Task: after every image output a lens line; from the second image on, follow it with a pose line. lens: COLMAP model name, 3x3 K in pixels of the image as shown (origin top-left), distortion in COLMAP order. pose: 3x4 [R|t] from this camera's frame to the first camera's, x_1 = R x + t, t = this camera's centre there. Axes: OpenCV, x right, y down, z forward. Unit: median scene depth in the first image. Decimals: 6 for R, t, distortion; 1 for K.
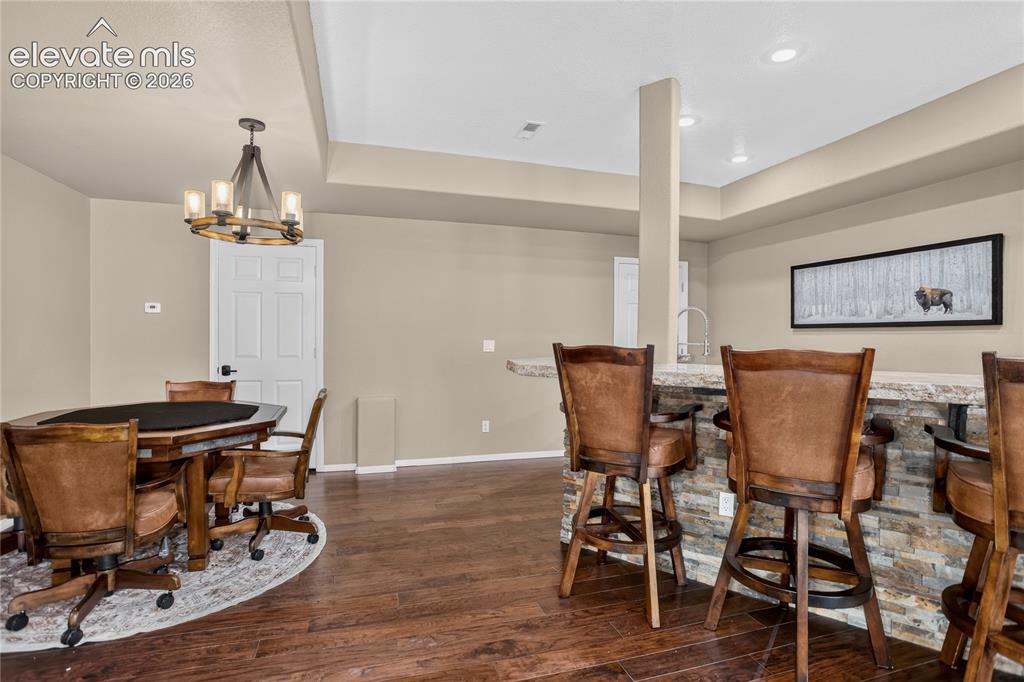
lens RADIAL K [[503.9, 0, 513.7], [0, 503.9, 333.8], [0, 0, 1]] dist [-0.000486, -0.000066]
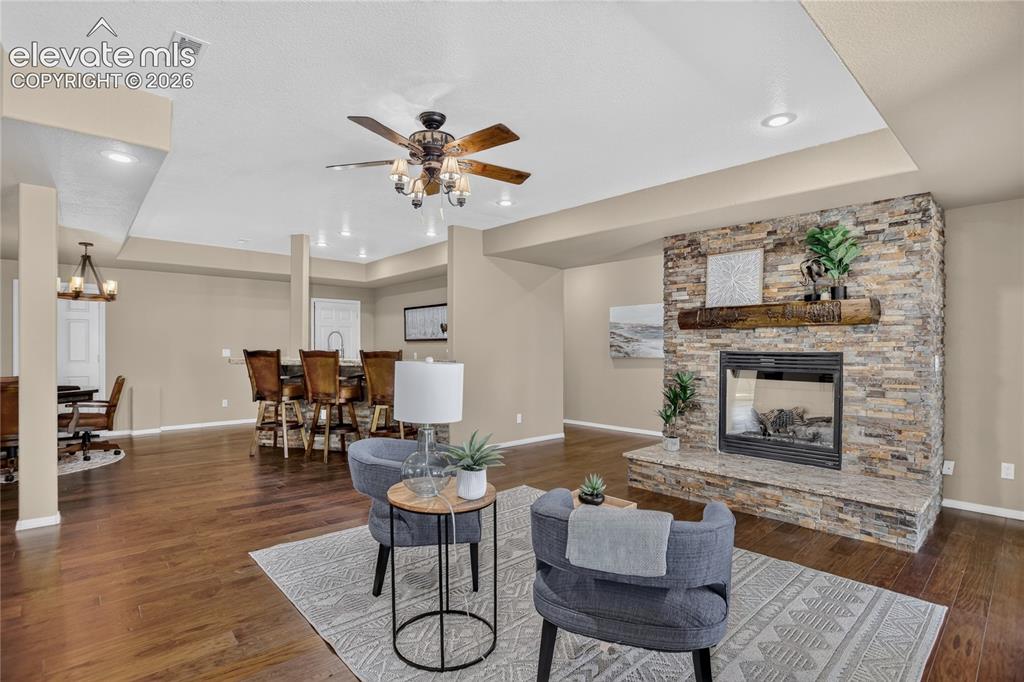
lens RADIAL K [[570.1, 0, 511.7], [0, 570.1, 347.8], [0, 0, 1]] dist [0.000487, 0.000555]
pose [[0.936606, -0.008045, 0.350292, 0.285069], [0.004568, 0.999932, 0.010752, -0.011441], [-0.350355, -0.008470, 0.936579, -1.776595]]
